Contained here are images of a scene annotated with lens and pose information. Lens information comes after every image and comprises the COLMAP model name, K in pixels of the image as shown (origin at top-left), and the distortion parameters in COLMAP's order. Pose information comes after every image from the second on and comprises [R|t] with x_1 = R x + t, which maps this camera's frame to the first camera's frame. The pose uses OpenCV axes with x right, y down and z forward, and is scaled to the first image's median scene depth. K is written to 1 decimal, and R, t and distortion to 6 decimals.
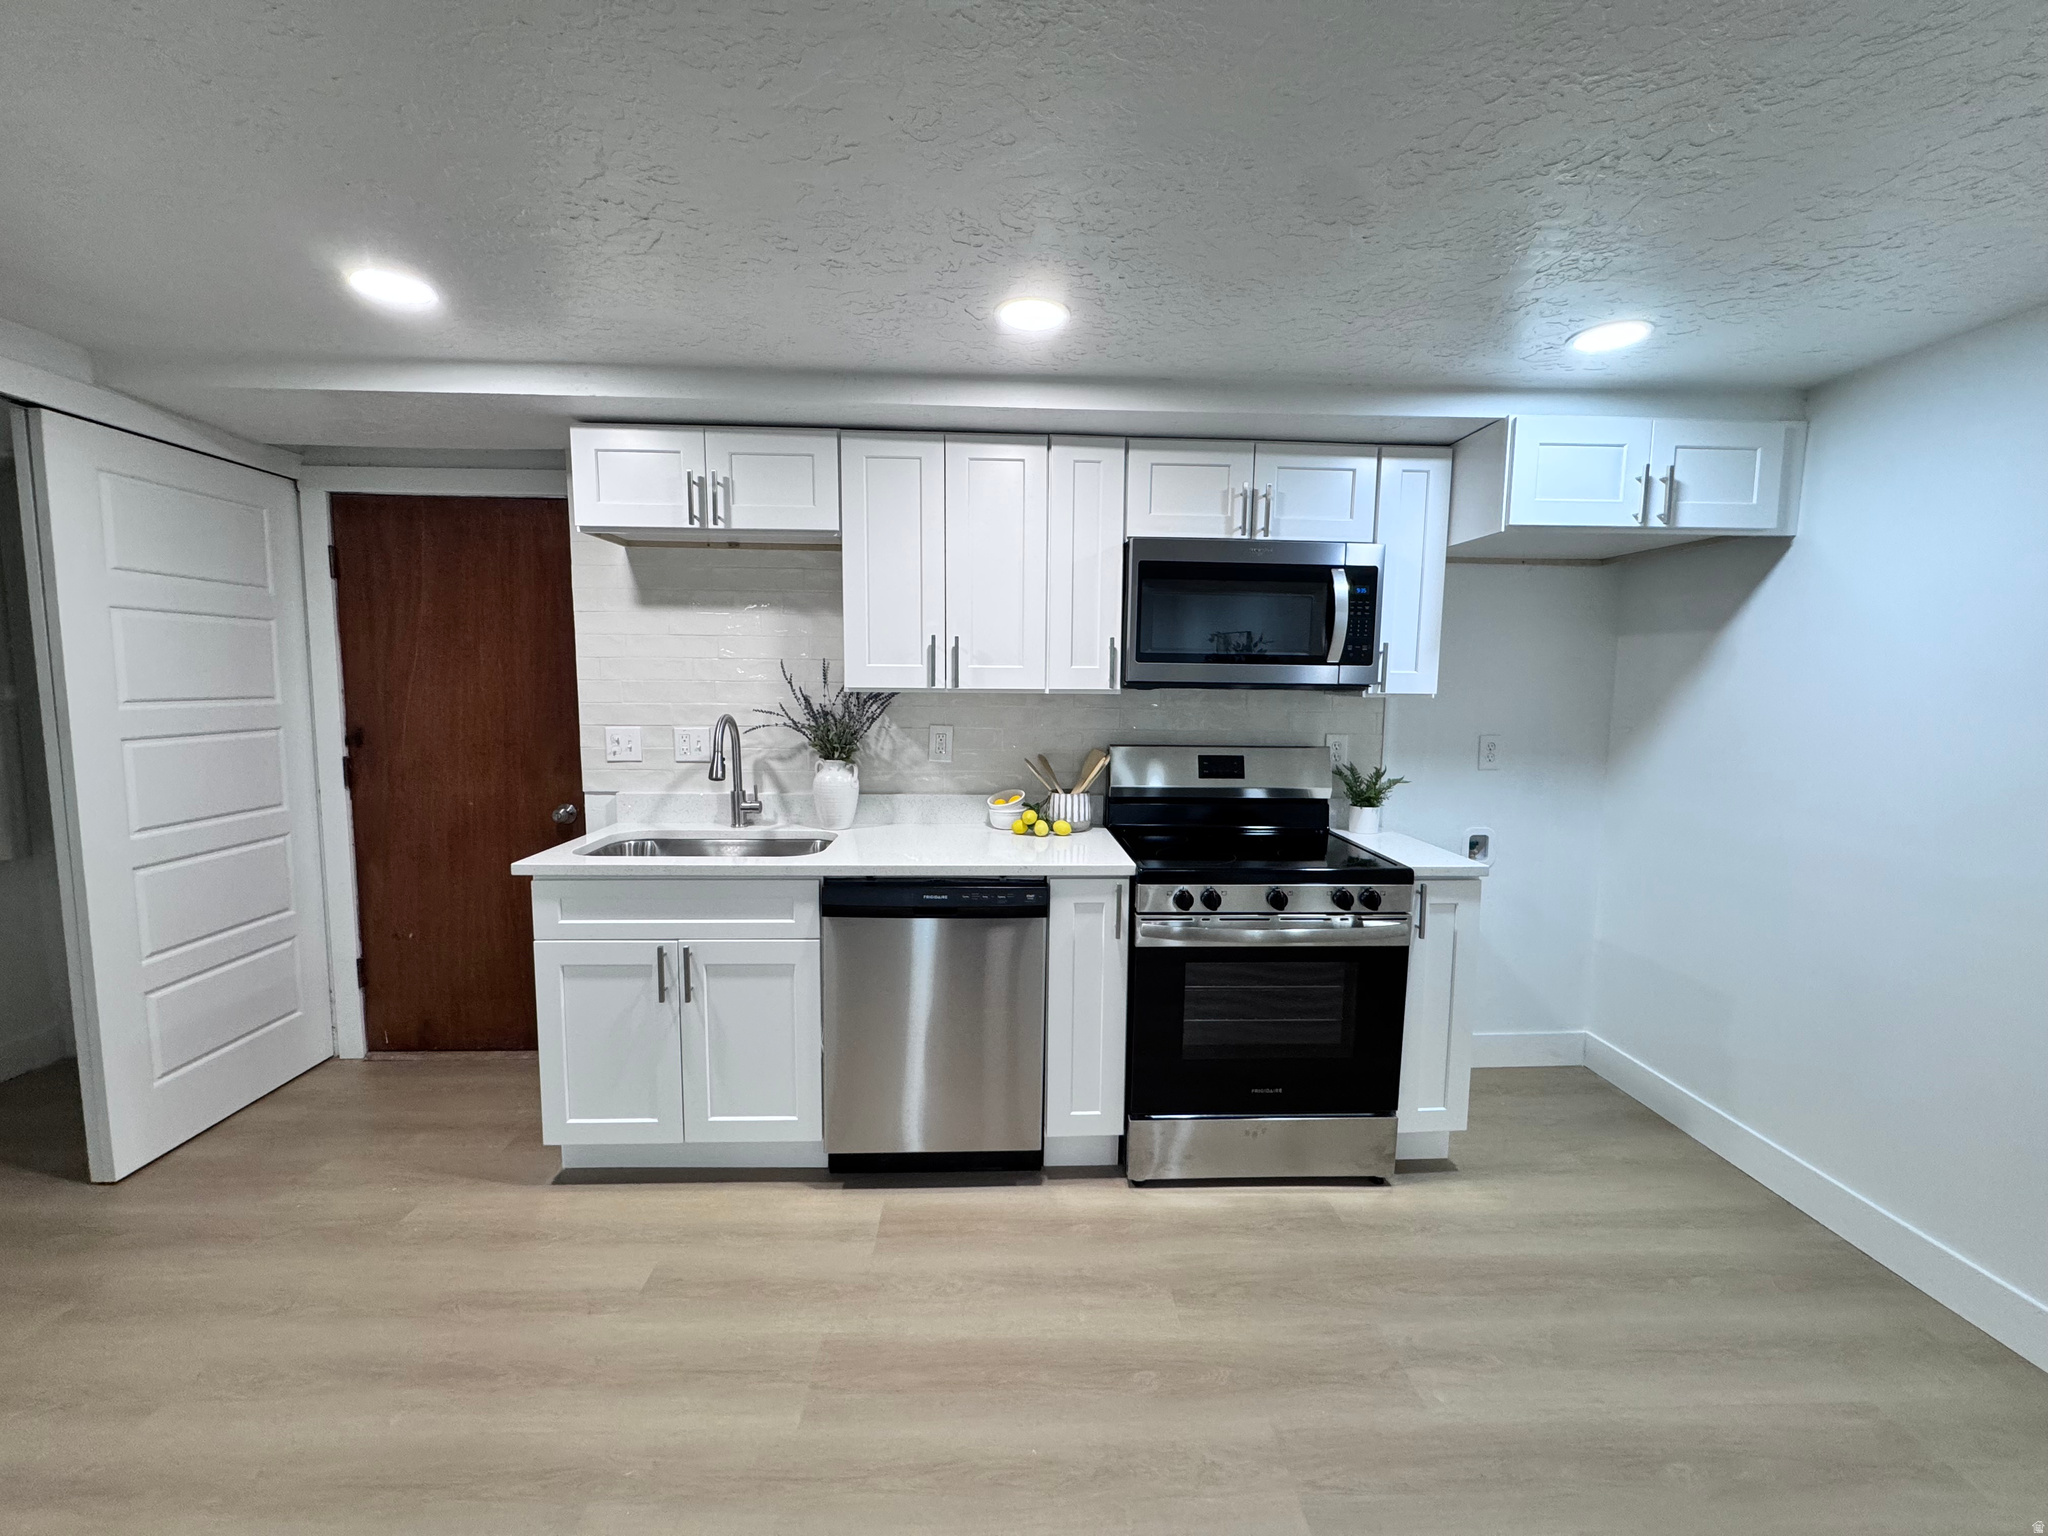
lens RADIAL K [[815.2, 0, 1027.7], [0, 815.2, 762.6], [0, 0, 1]] dist [-0.002586, 0.000299]
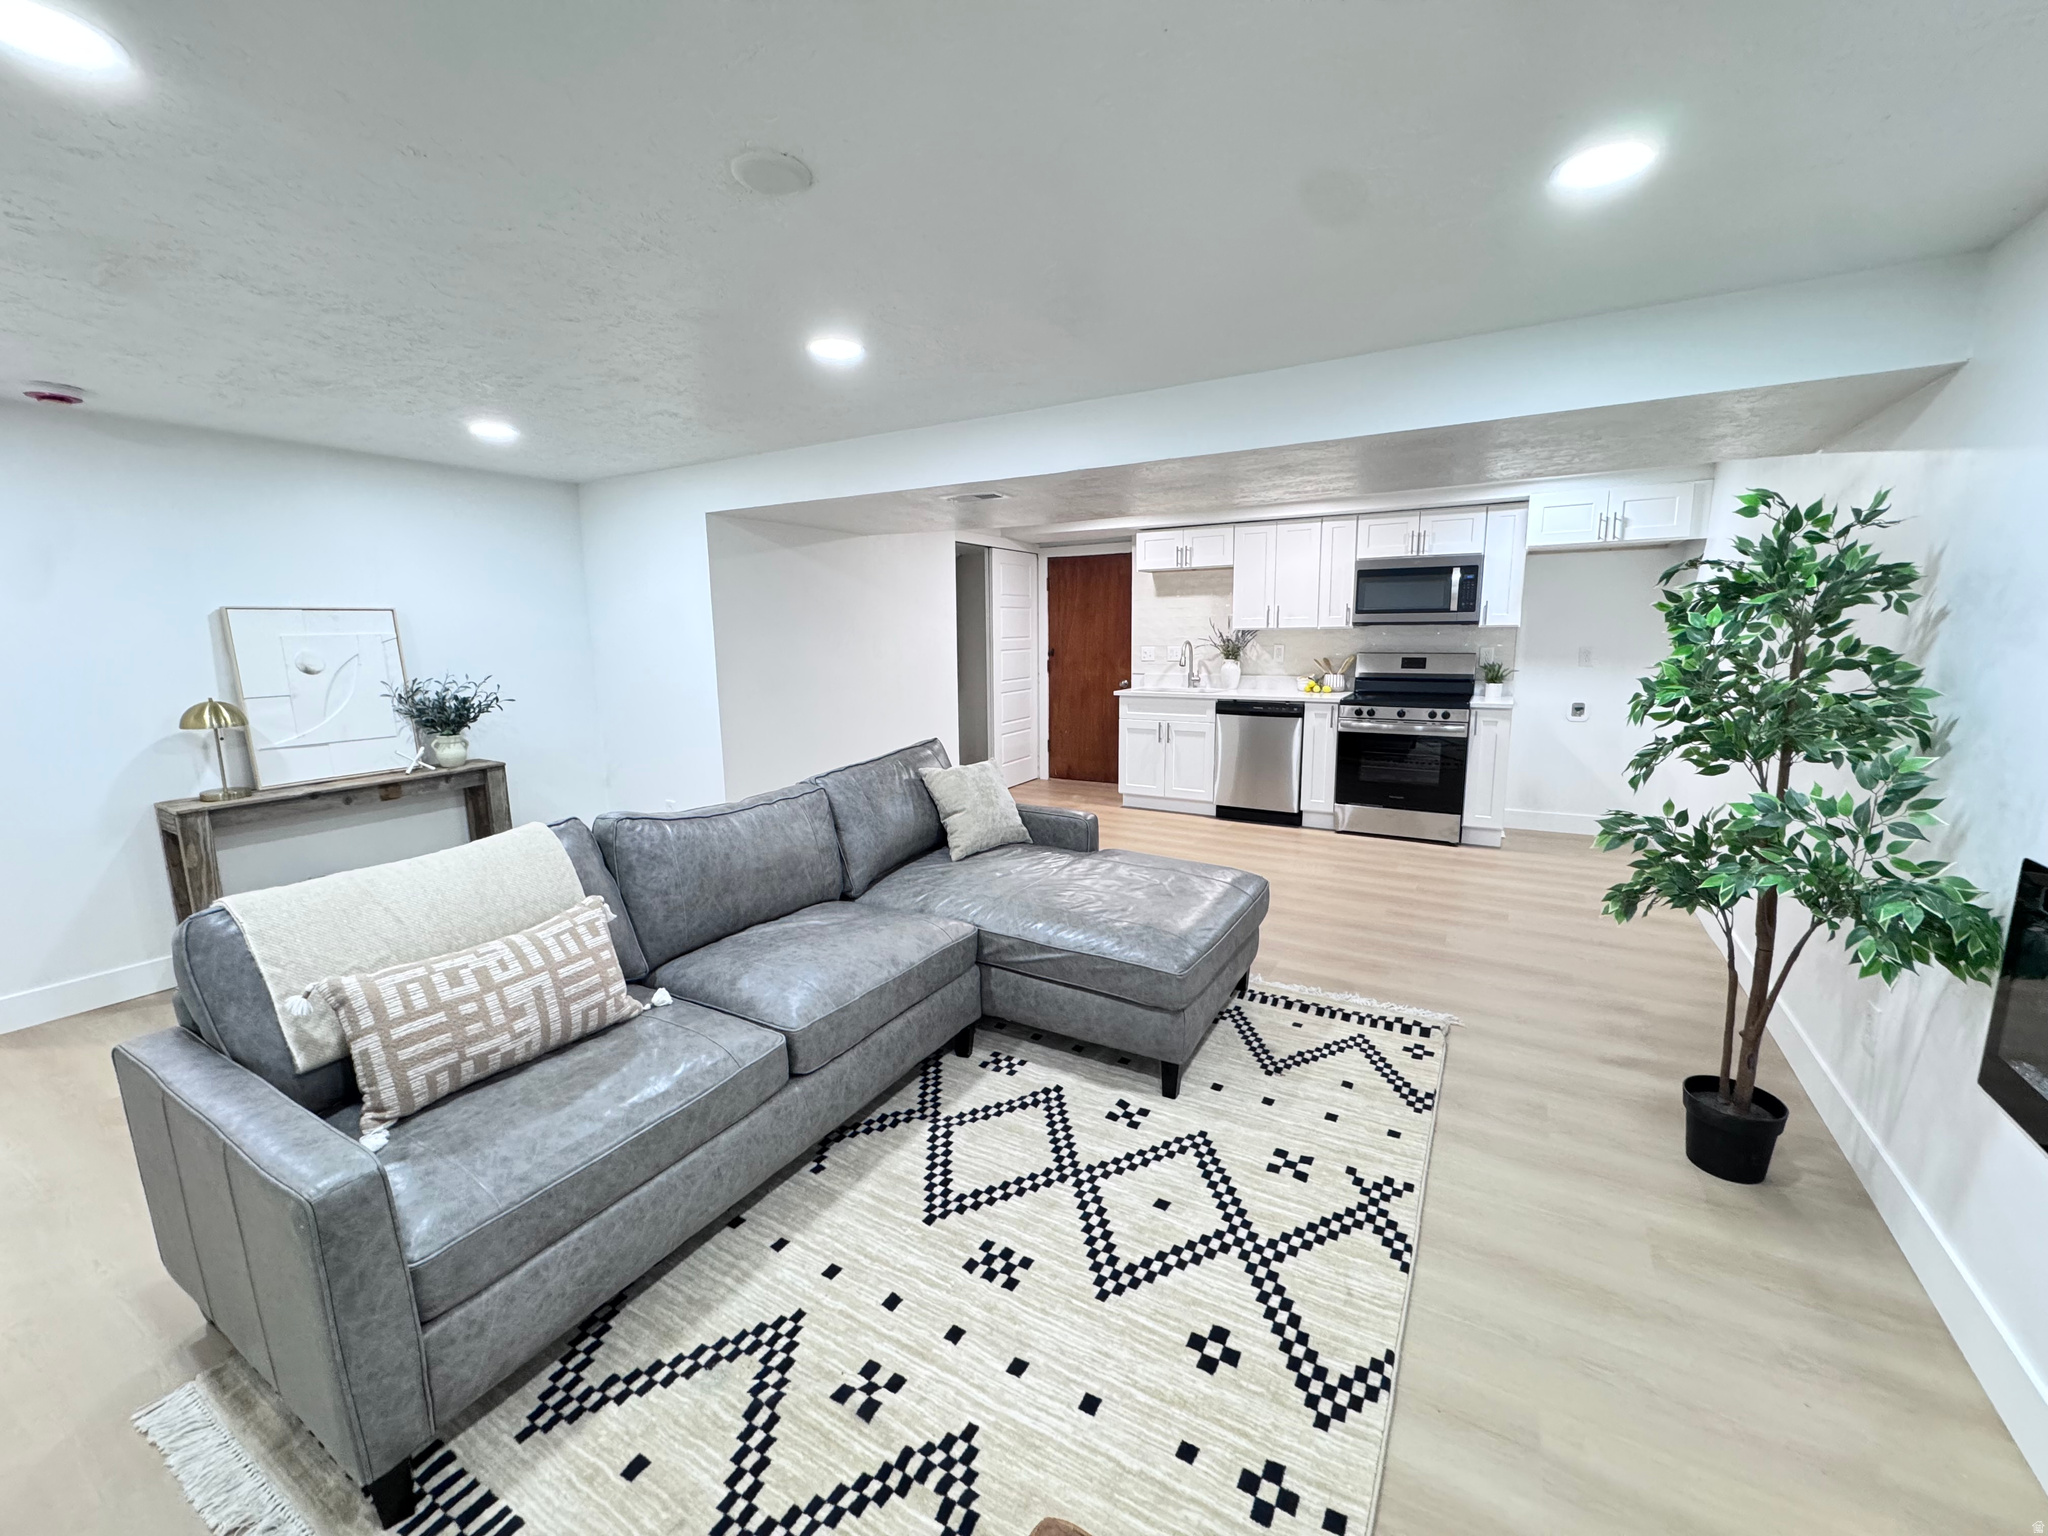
lens RADIAL K [[815.2, 0, 1027.7], [0, 815.2, 762.6], [0, 0, 1]] dist [-0.002586, 0.000299]
pose [[0.841373, 0.064559, -0.536585, 0.637415], [-0.029648, 0.996858, 0.073448, 0.158712], [0.539641, -0.045889, 0.840644, -1.510338]]
